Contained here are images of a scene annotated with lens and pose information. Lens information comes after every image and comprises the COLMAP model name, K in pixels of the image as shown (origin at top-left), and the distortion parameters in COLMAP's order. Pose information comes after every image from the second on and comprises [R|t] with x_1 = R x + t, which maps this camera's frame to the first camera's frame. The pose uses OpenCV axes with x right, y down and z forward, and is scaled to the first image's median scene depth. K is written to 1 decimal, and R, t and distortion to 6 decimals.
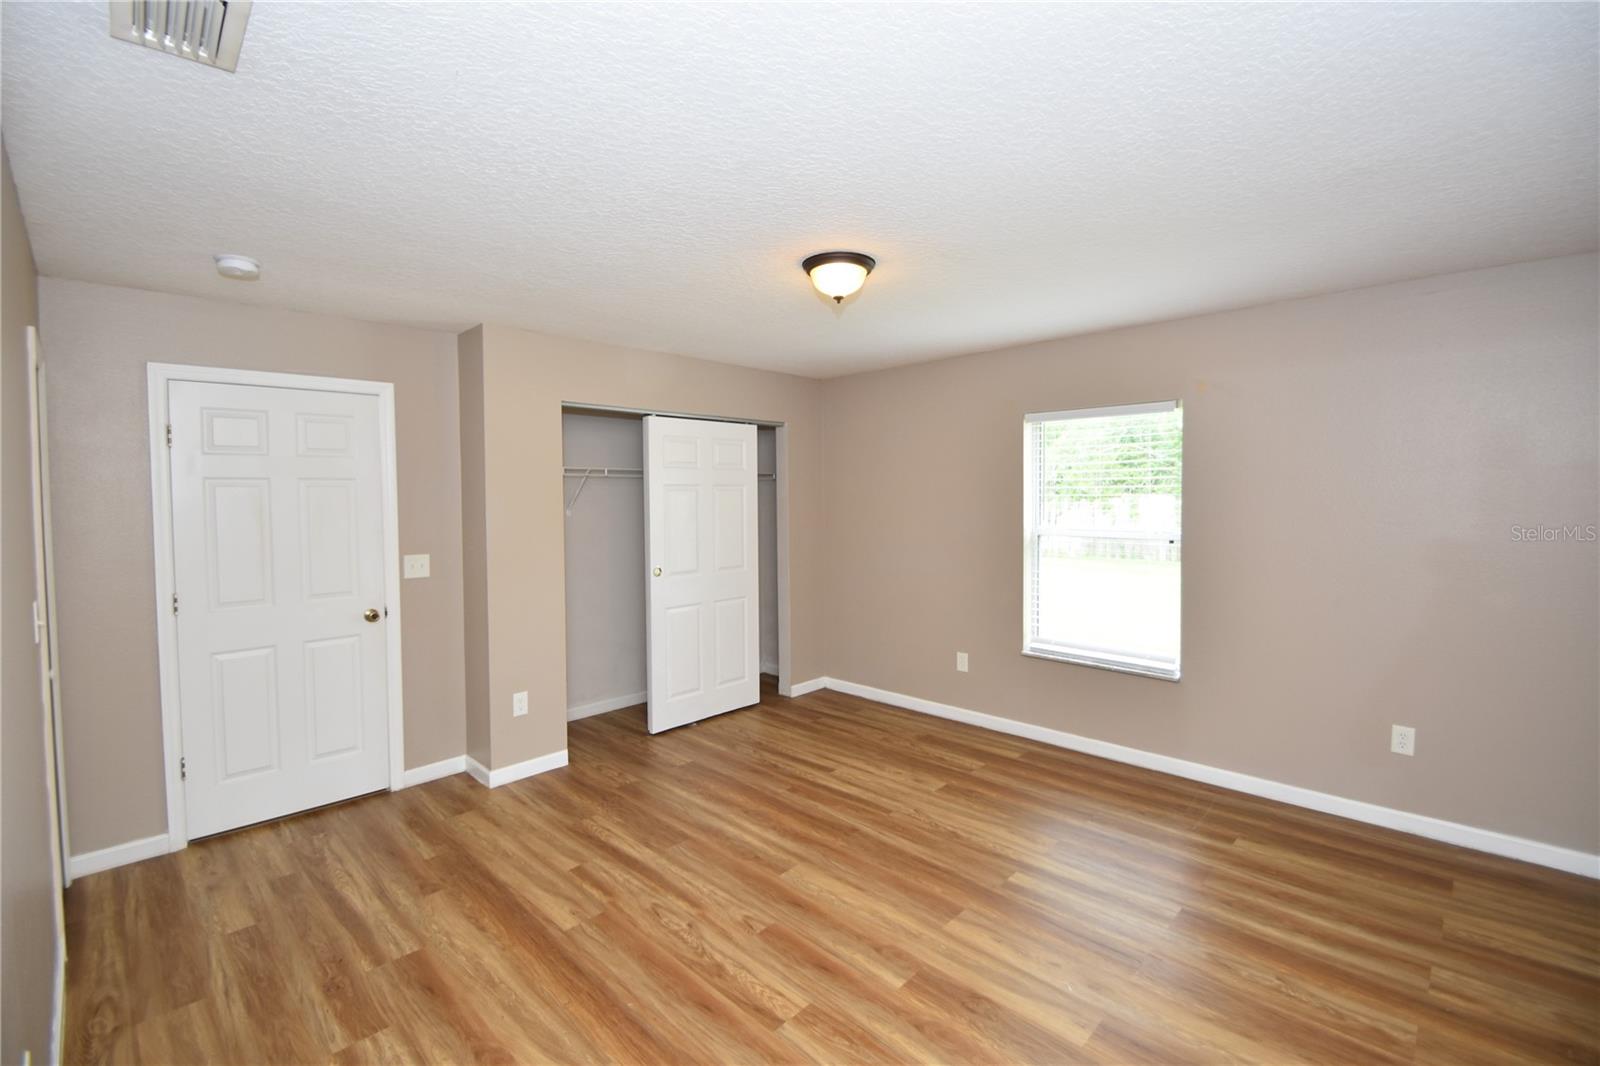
lens RADIAL K [[696.5, 0, 789.9], [0, 696.5, 521.3], [0, 0, 1]] dist [0.008954, -0.014034]
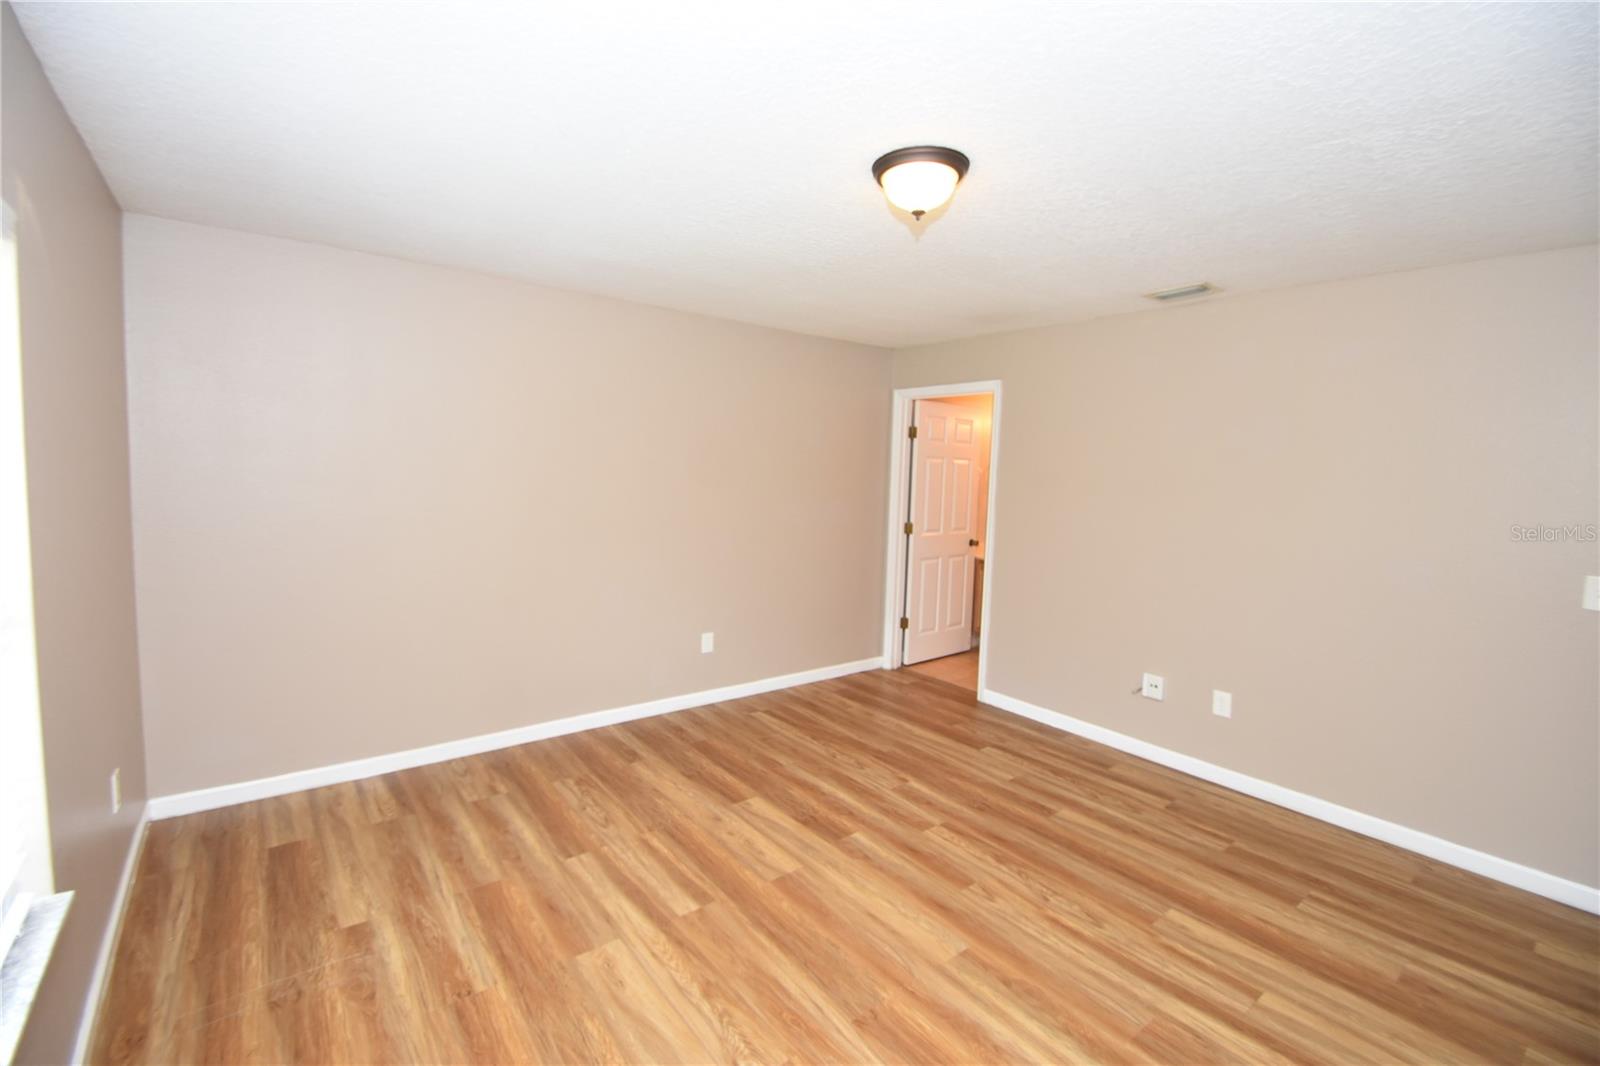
lens RADIAL K [[696.5, 0, 794.4], [0, 696.5, 520.0], [0, 0, 1]] dist [0.008954, -0.014034]
pose [[-0.991880, -0.030409, 0.123486, 0.097928], [-0.015897, 0.993023, 0.116846, -0.071617], [-0.126178, 0.113934, -0.985443, 1.739634]]
